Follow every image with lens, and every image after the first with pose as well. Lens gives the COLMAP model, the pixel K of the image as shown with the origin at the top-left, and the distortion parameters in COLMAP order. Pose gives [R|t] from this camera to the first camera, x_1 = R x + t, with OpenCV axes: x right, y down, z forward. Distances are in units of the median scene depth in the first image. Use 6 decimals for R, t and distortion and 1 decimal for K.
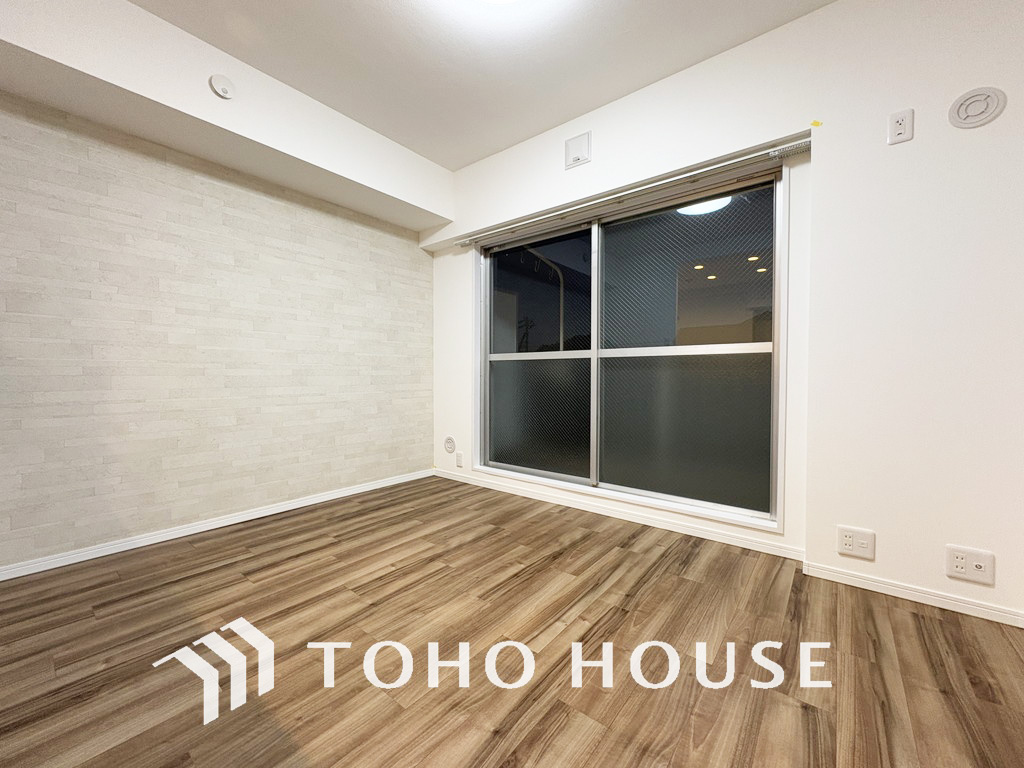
lens RADIAL K [[409.3, 0, 512.8], [0, 409.3, 381.2], [0, 0, 1]] dist [0.003982, -0.000099]
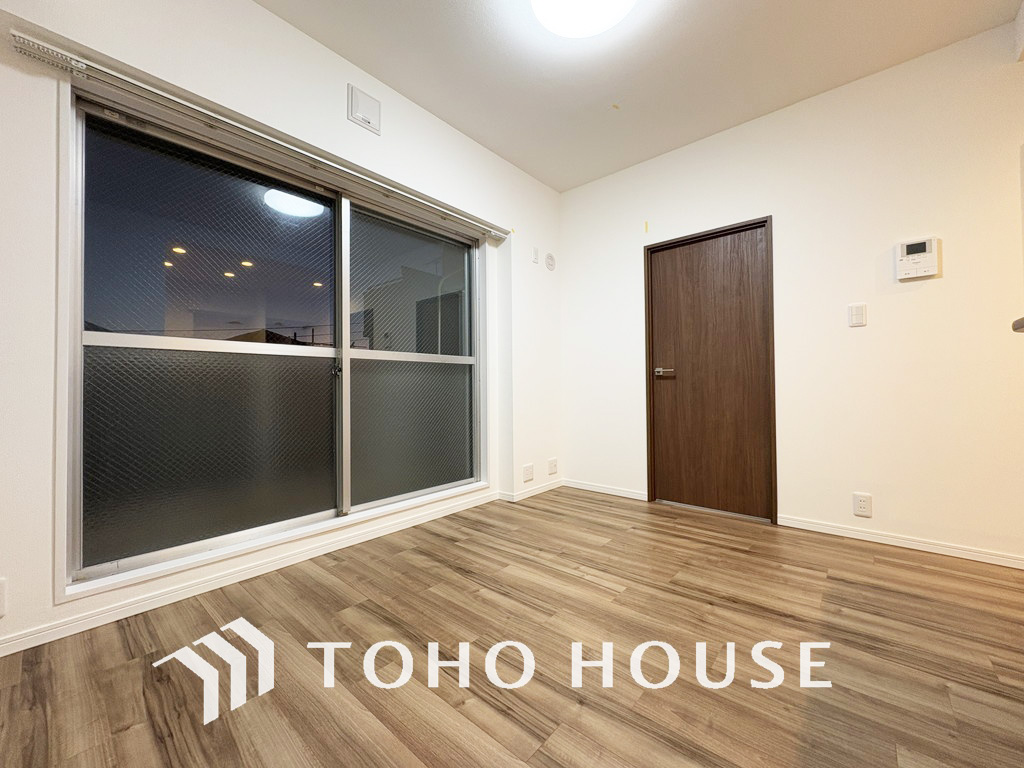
lens RADIAL K [[409.3, 0, 508.9], [0, 409.3, 380.9], [0, 0, 1]] dist [0.003982, -0.000099]
pose [[0.036499, 0.012671, 0.999253, -0.674843], [0.023017, 0.999644, -0.013517, 0.008642], [-0.999069, 0.023493, 0.036195, 0.701974]]
